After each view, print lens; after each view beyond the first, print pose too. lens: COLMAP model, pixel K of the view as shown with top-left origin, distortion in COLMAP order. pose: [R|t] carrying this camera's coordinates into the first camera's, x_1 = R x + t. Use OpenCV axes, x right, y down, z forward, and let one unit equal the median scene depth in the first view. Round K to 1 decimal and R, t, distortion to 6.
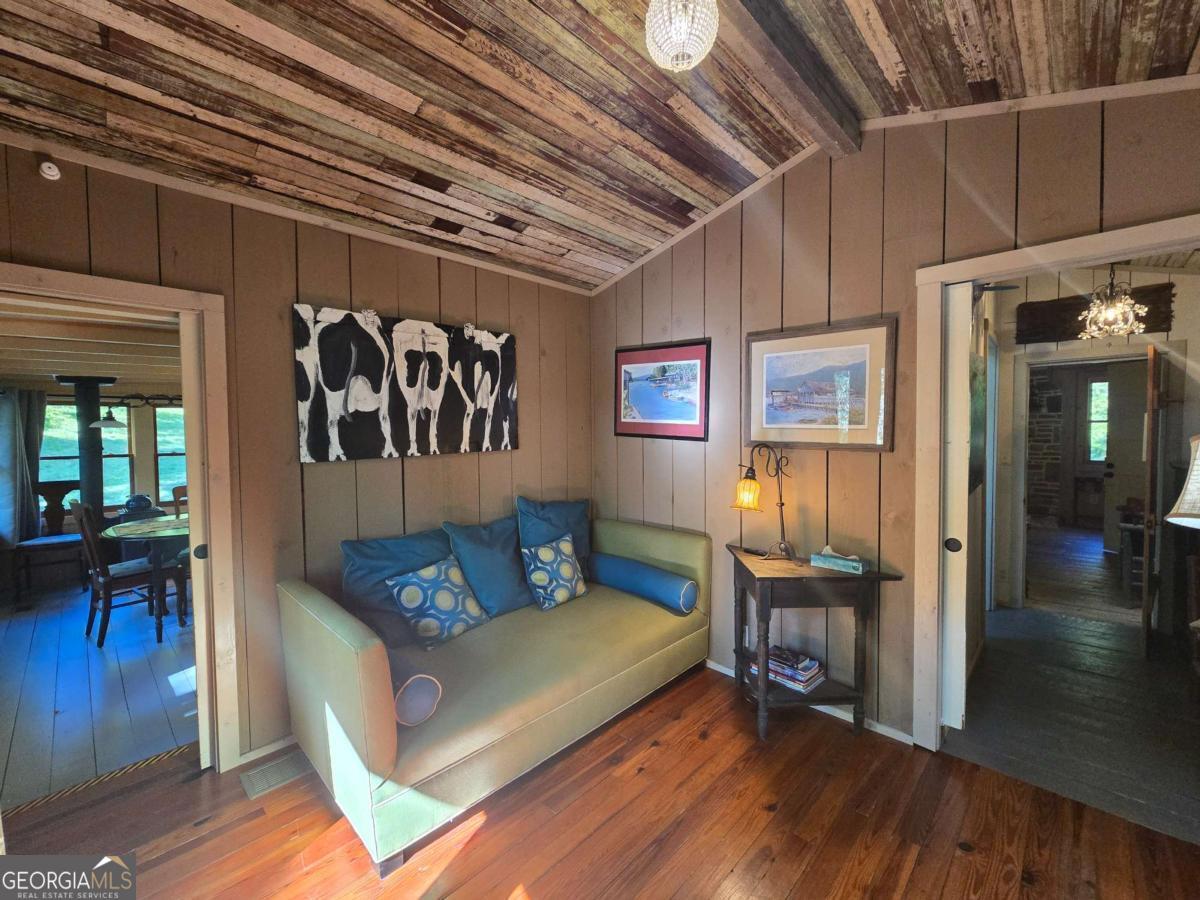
lens RADIAL K [[491.9, 0, 592.7], [0, 491.9, 441.6], [0, 0, 1]] dist [0.001370, -0.000292]
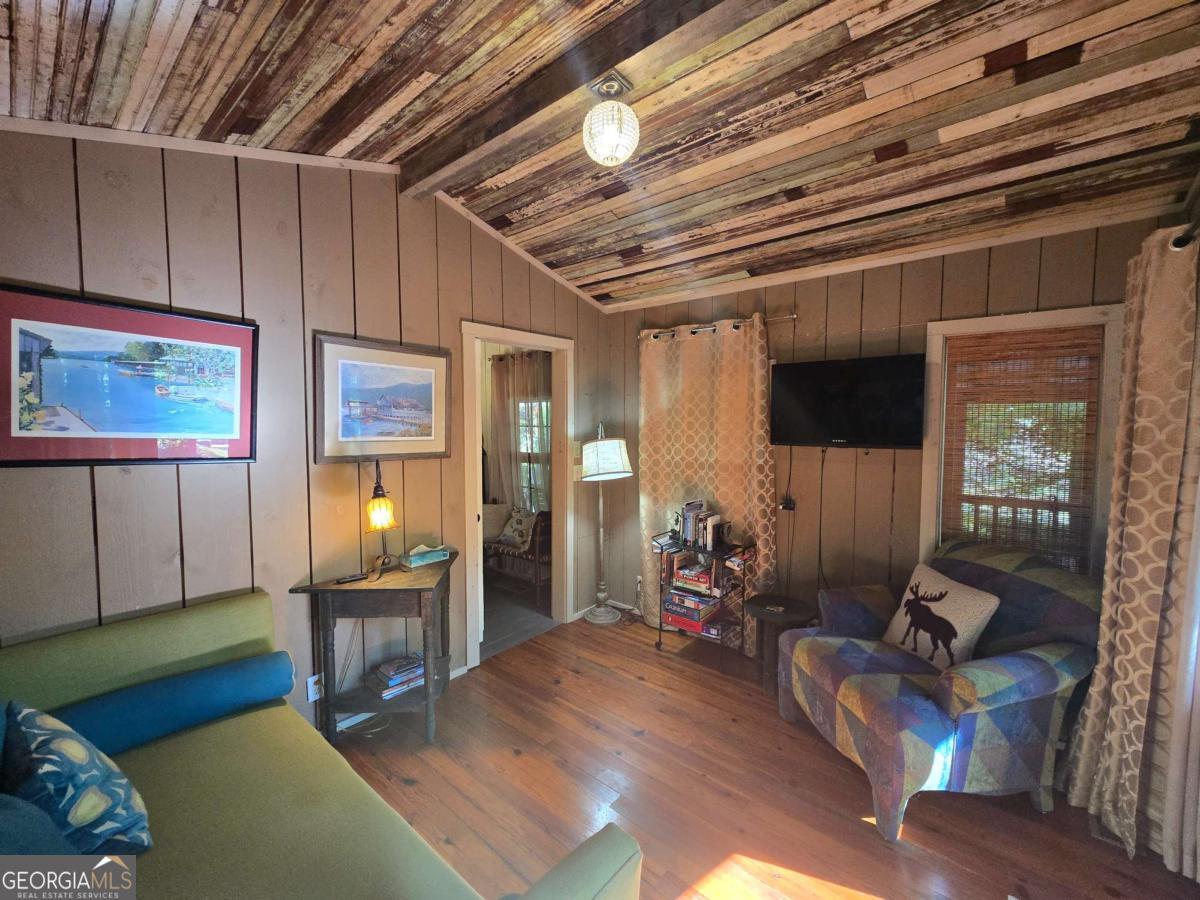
lens RADIAL K [[491.9, 0, 594.9], [0, 491.9, 443.6], [0, 0, 1]] dist [0.001370, -0.000292]
pose [[-0.071536, -0.039355, 0.996661, -0.633335], [0.028423, 0.998735, 0.041477, -0.051858], [-0.997033, 0.031296, -0.070327, 0.652845]]
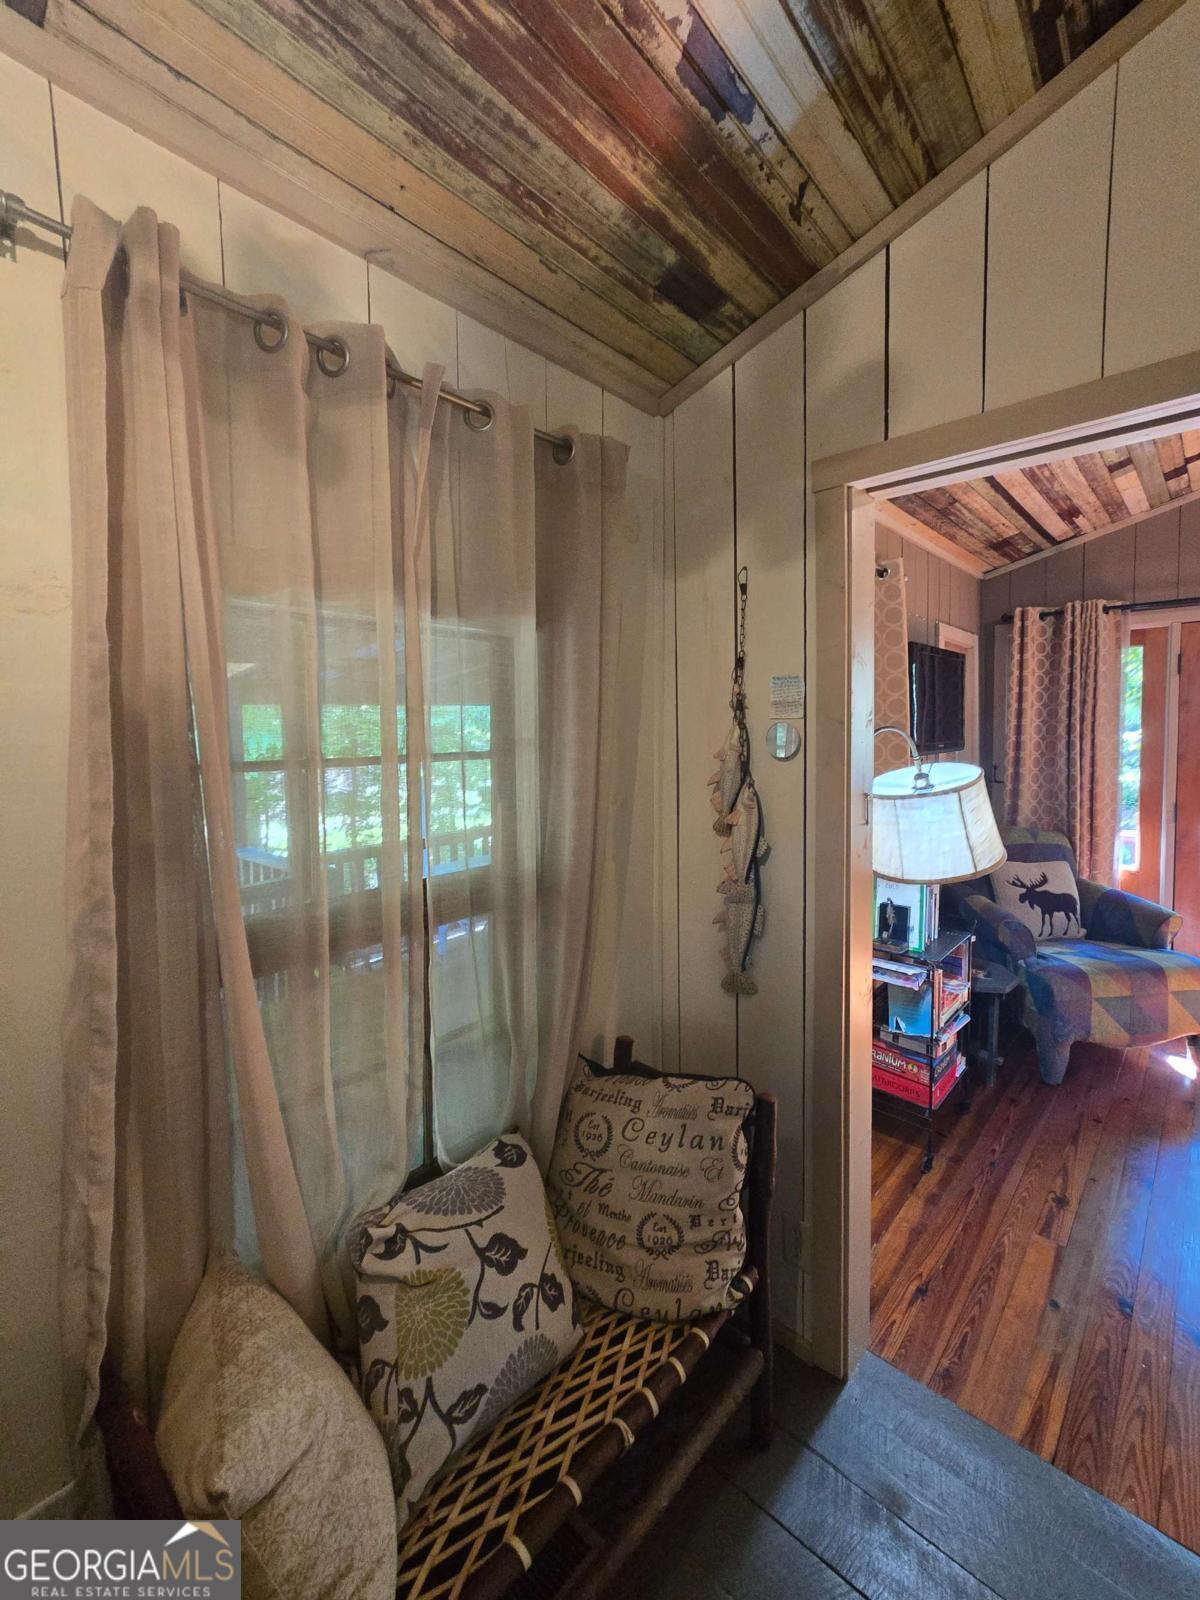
lens RADIAL K [[655.9, 0, 646.5], [0, 655.9, 757.8], [0, 0, 1]] dist [0.001370, -0.000292]
pose [[-0.997948, 0.022168, -0.060068, 1.078601], [0.017130, 0.996391, 0.083135, -0.086103], [0.061694, 0.081935, -0.994726, 1.223722]]
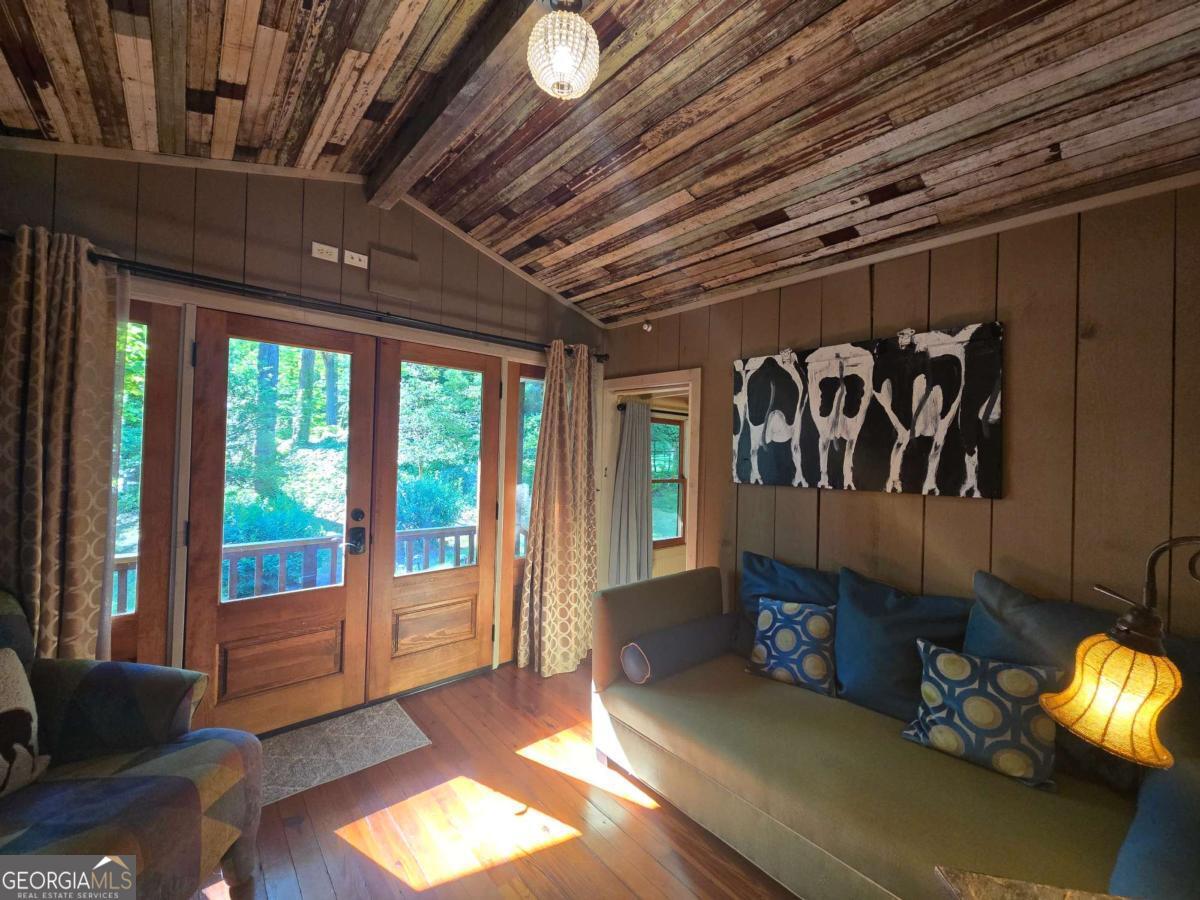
lens RADIAL K [[491.9, 0, 594.0], [0, 491.9, 444.6], [0, 0, 1]] dist [0.001370, -0.000292]
pose [[-0.088576, -0.007827, -0.996039, 0.662322], [-0.059336, 0.998235, -0.002567, -0.027909], [0.994301, 0.058873, -0.088884, 0.676675]]
